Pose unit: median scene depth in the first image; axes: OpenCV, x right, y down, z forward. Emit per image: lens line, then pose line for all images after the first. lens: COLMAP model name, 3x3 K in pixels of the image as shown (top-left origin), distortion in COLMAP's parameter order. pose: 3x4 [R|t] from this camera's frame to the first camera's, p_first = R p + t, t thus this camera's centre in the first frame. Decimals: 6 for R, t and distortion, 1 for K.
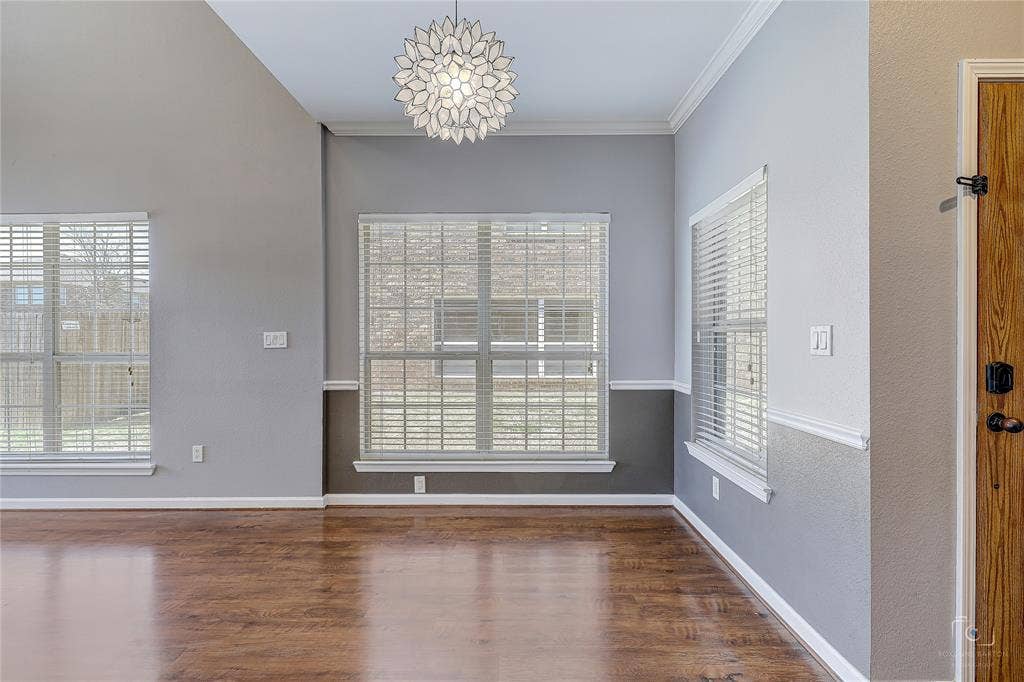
lens RADIAL K [[466.7, 0, 504.2], [0, 466.7, 341.4], [0, 0, 1]] dist [-0.000132, -0.000157]
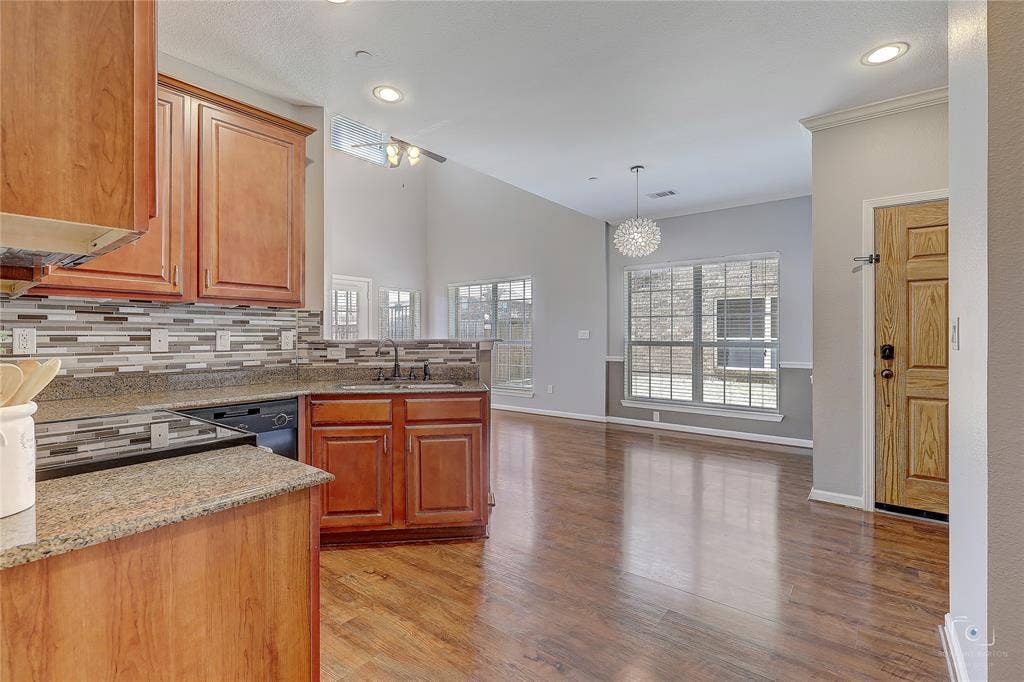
lens RADIAL K [[466.7, 0, 511.7], [0, 466.7, 337.8], [0, 0, 1]] dist [-0.000132, -0.000157]
pose [[0.796917, 0.003753, -0.604077, 0.452140], [-0.003495, 0.999993, 0.001602, 0.008339], [0.604079, 0.000835, 0.796924, -0.745003]]
